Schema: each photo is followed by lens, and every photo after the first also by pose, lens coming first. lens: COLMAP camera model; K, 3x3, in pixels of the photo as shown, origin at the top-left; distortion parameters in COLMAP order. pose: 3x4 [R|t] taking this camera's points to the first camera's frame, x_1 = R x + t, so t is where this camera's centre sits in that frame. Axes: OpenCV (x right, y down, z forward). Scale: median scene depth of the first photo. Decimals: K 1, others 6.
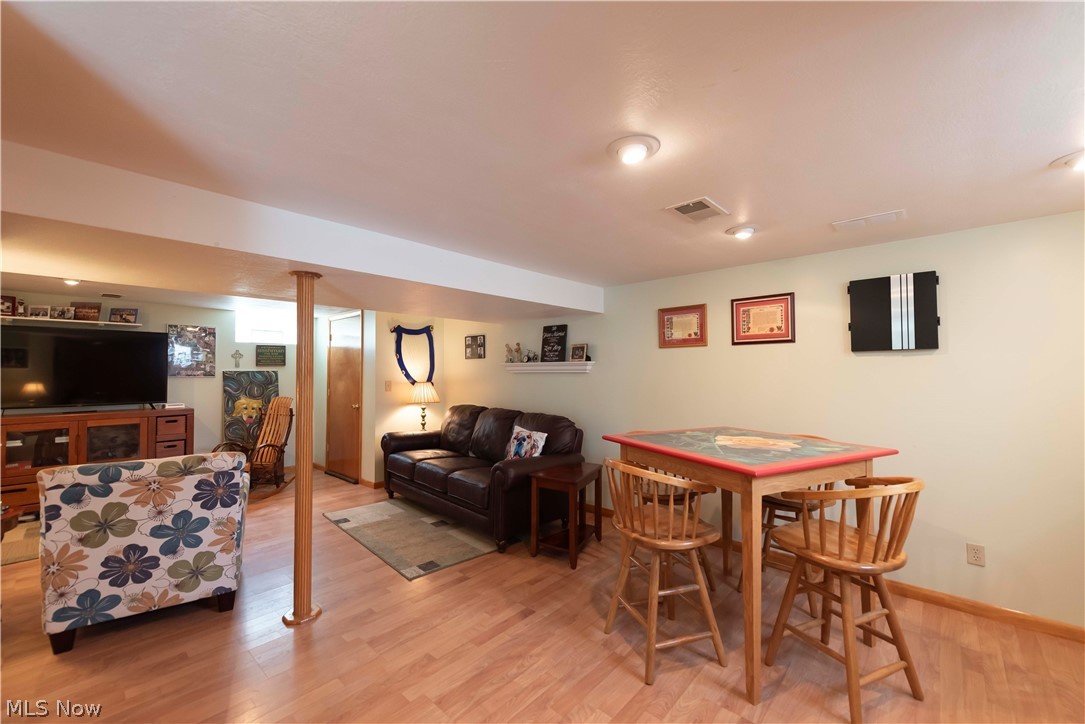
lens RADIAL K [[426.6, 0, 538.4], [0, 426.6, 359.8], [0, 0, 1]] dist [0.004341, -0.000248]
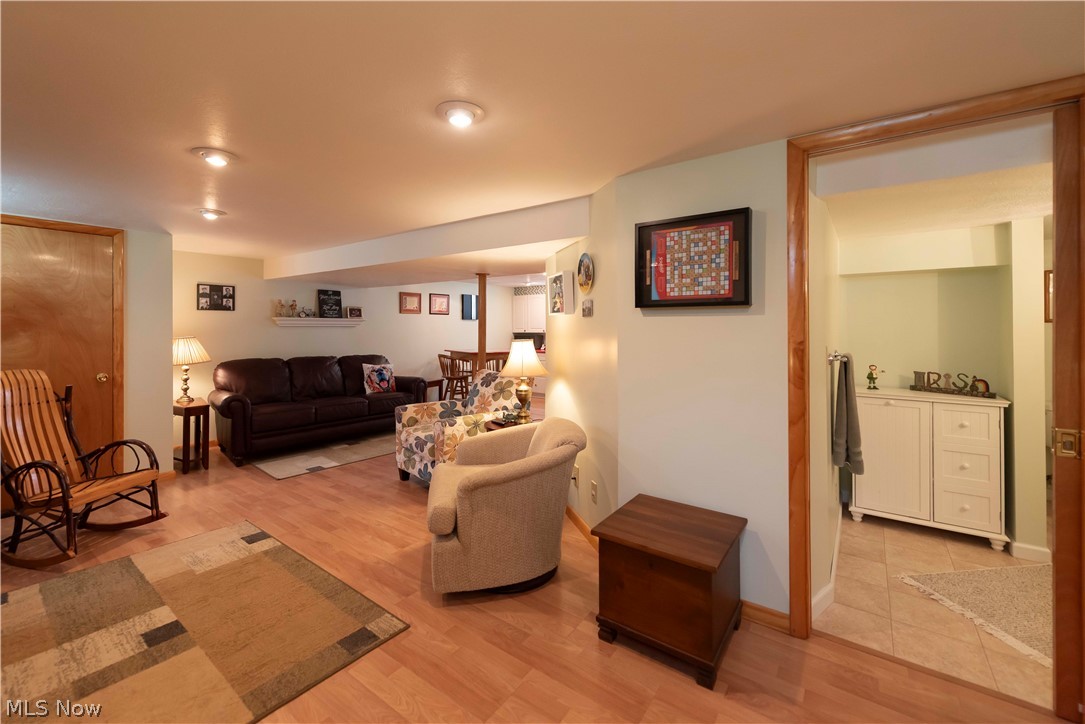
lens RADIAL K [[447.8, 0, 539.4], [0, 447.8, 329.5], [0, 0, 1]] dist [-0.000188, -0.000082]
pose [[-0.115394, -0.001889, 0.993318, -1.189512], [-0.029227, 0.999572, -0.001494, 0.019580], [-0.992890, -0.029204, -0.115400, 0.438674]]
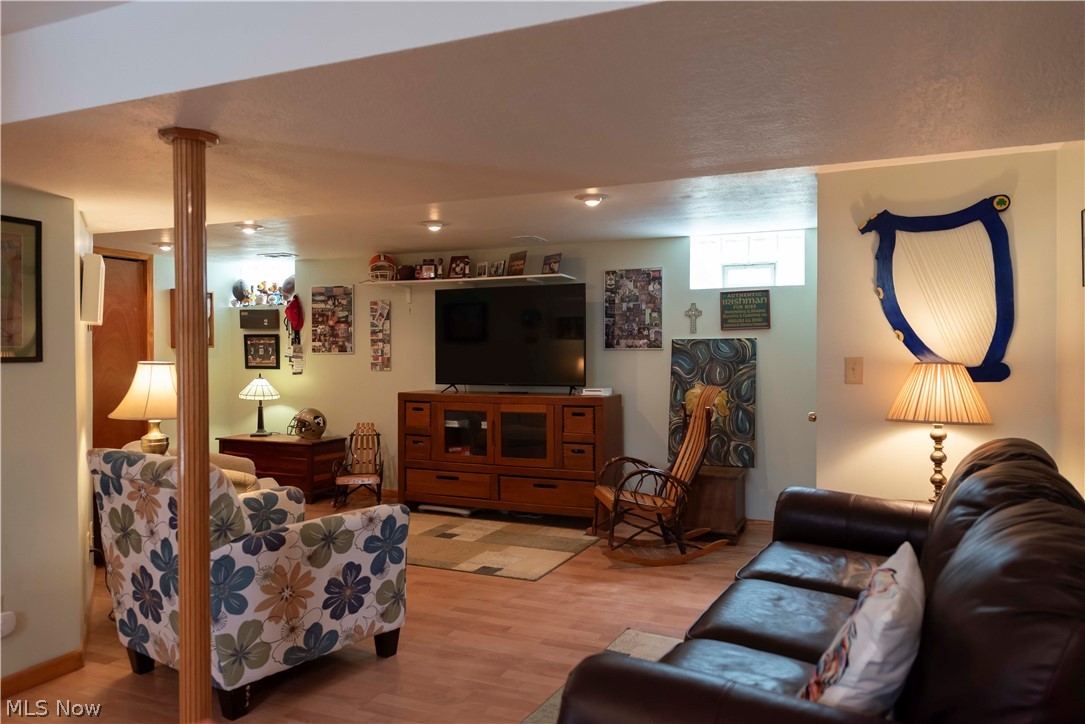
lens RADIAL K [[746.6, 0, 544.9], [0, 746.6, 347.3], [0, 0, 1]] dist [0.002217, -0.000338]
pose [[0.332676, -0.005505, -0.943025, 0.200993], [0.031076, 0.999504, 0.005128, 0.027453], [0.942529, -0.031012, 0.332682, 0.497323]]
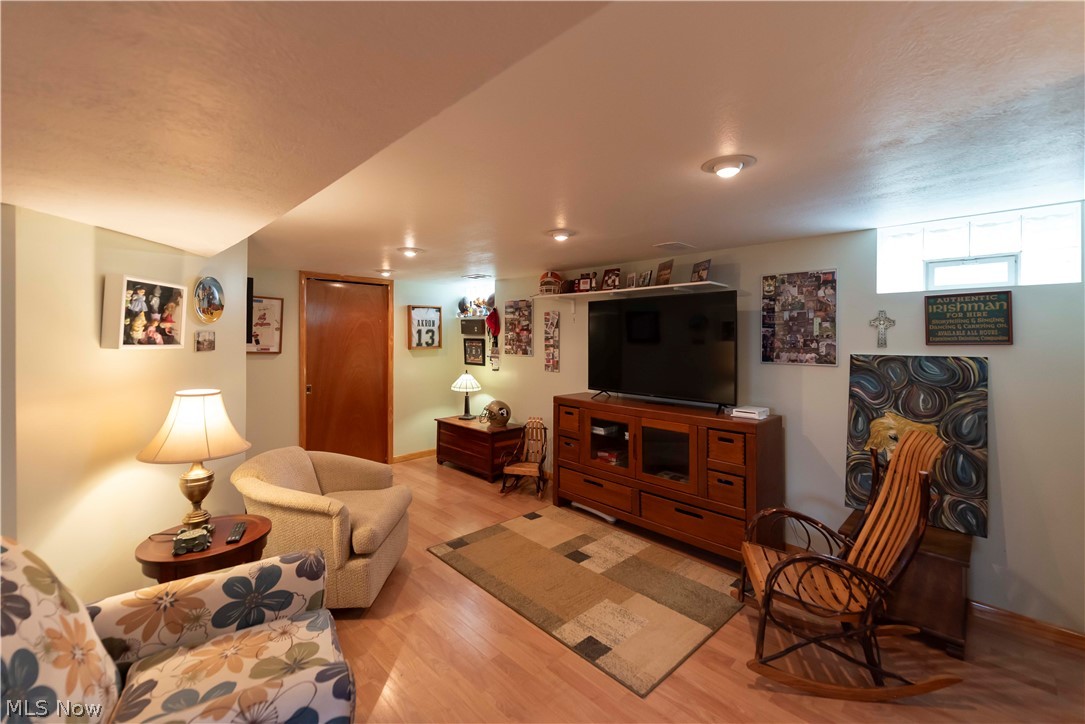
lens RADIAL K [[451.7, 0, 548.6], [0, 451.7, 334.7], [0, 0, 1]] dist [0.001622, -0.000384]
pose [[-0.048894, -0.005328, -0.998790, -0.199523], [0.026772, 0.999619, -0.006643, -0.002828], [0.998445, -0.027065, -0.048732, 0.697110]]
